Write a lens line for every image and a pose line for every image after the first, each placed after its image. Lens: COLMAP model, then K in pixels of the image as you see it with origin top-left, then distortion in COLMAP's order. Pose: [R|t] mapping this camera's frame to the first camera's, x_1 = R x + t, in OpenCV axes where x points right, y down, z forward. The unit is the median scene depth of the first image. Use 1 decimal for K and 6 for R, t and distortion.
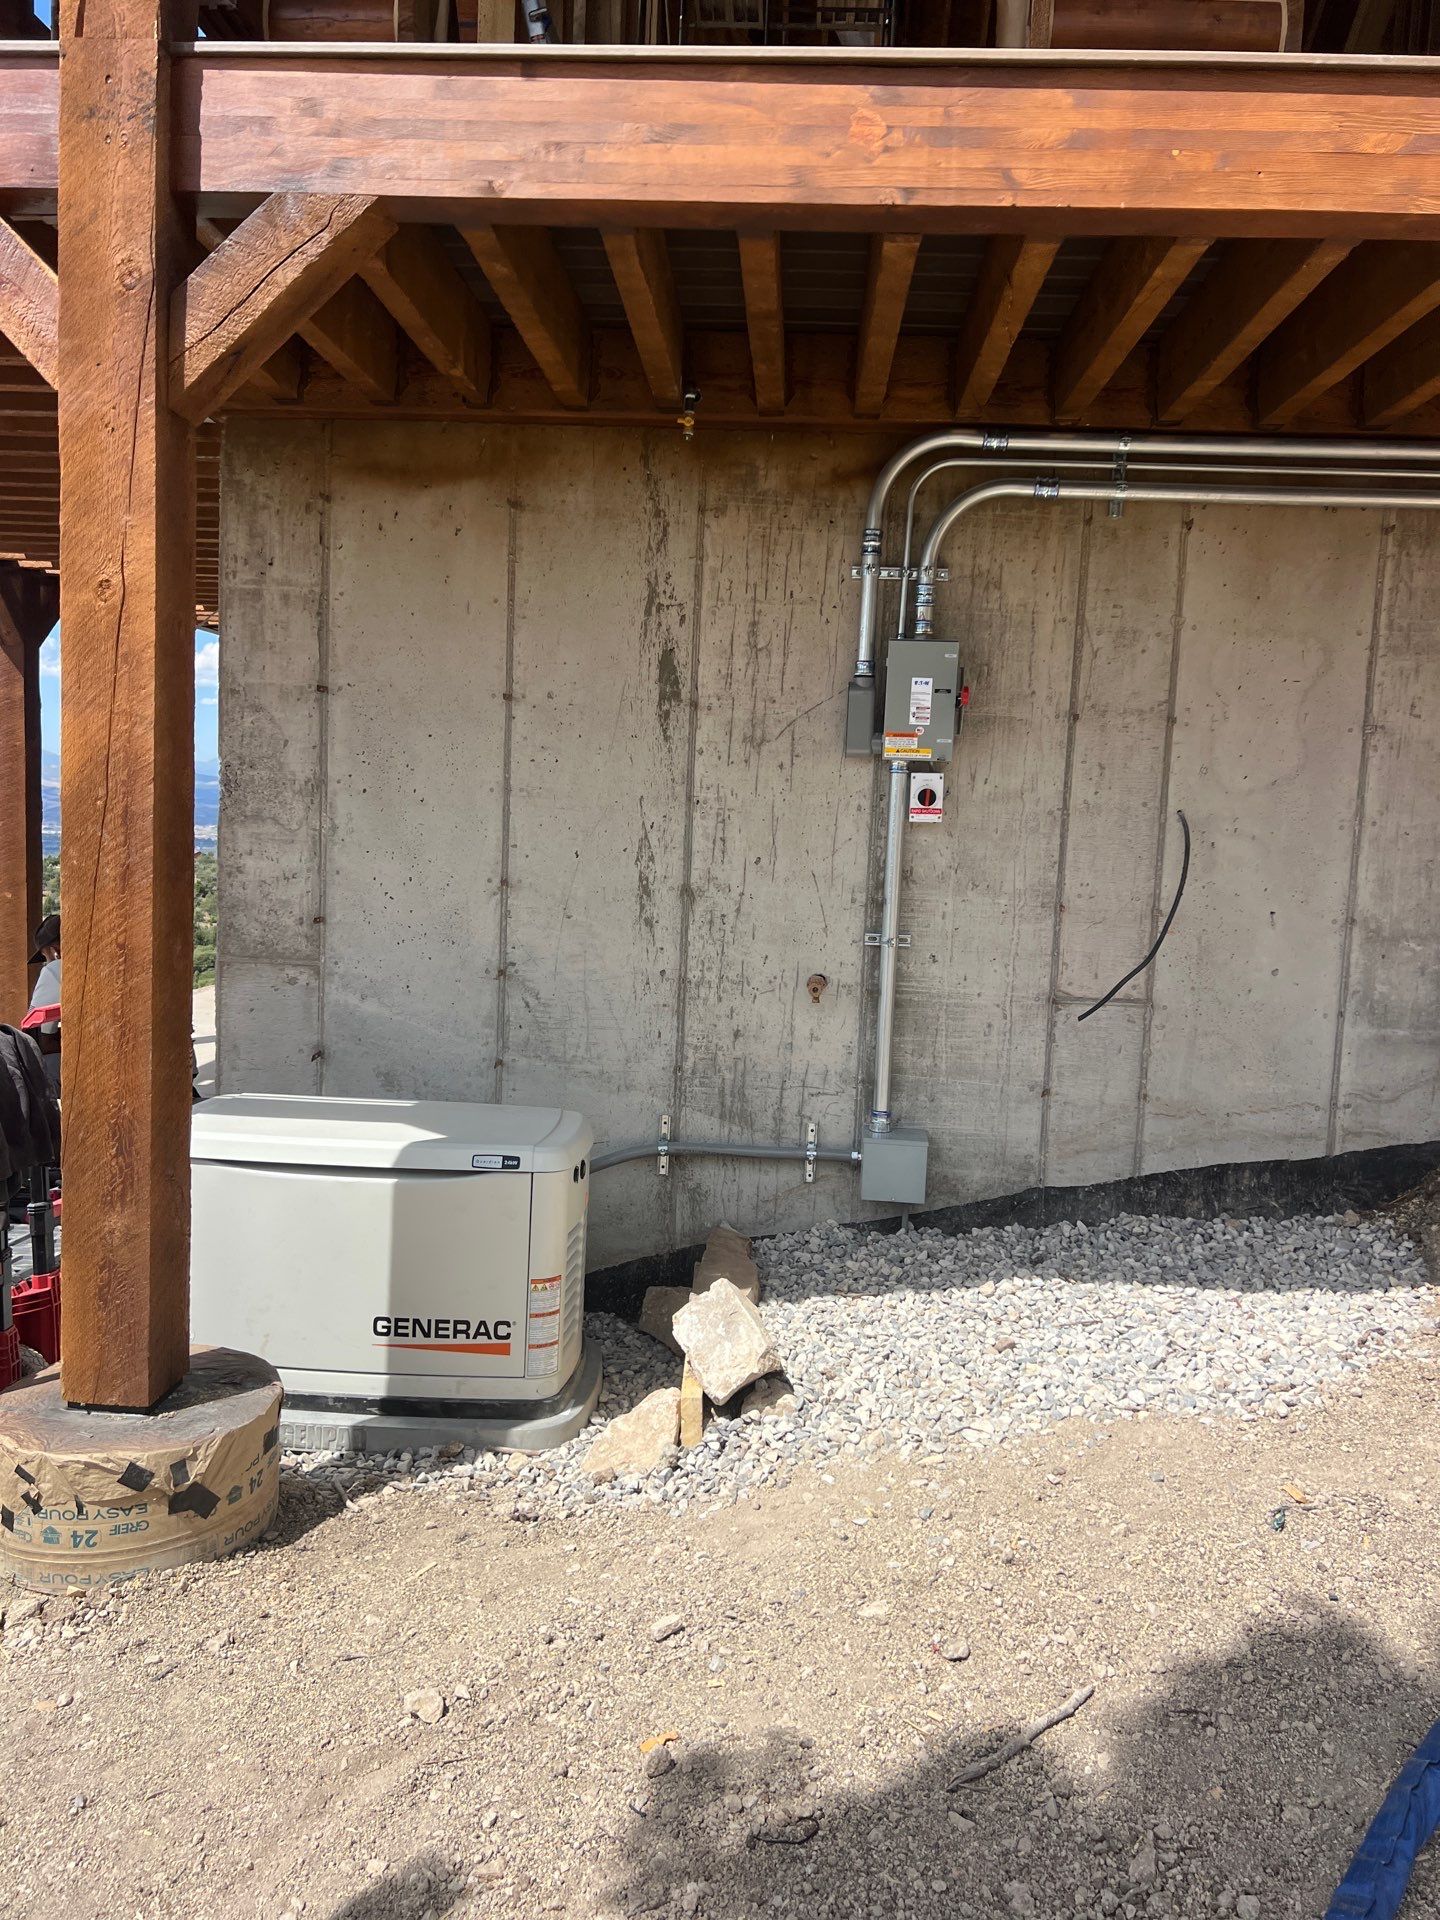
lens RADIAL K [[1474.6, 0, 719.8], [0, 1474.6, 961.8], [0, 0, 1]] dist [0.047089, -0.049160]
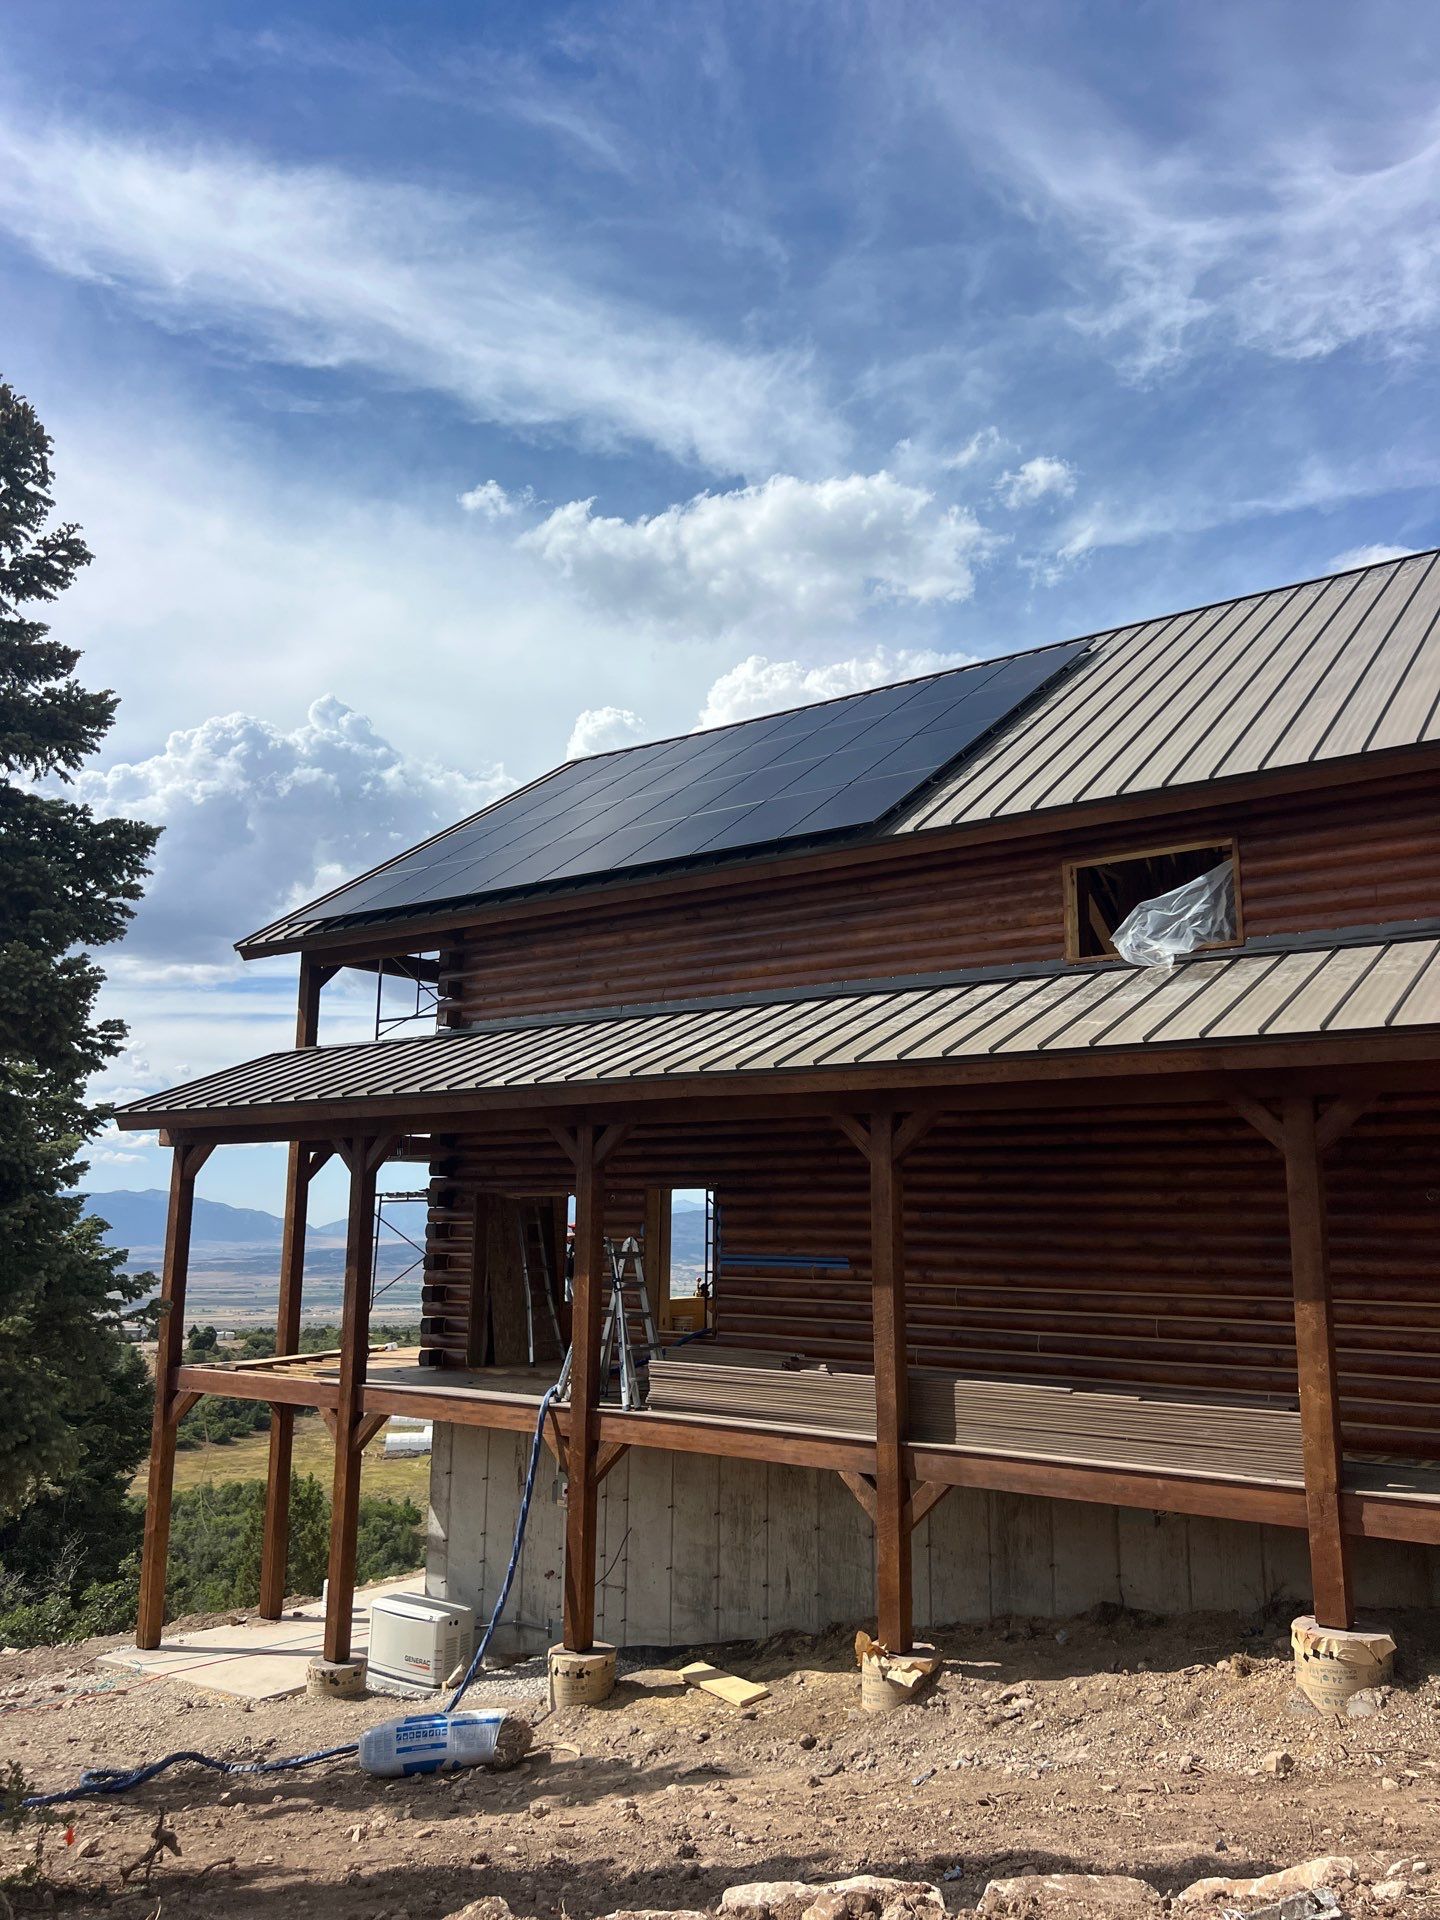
lens RADIAL K [[1474.6, 0, 655.6], [0, 1474.6, 999.7], [0, 0, 1]] dist [0.047089, -0.049160]
pose [[0.826996, -0.122779, -0.548638, 2.314929], [-0.041232, 0.959989, -0.276986, -0.318575], [0.560694, 0.251688, 0.788844, -1.886187]]
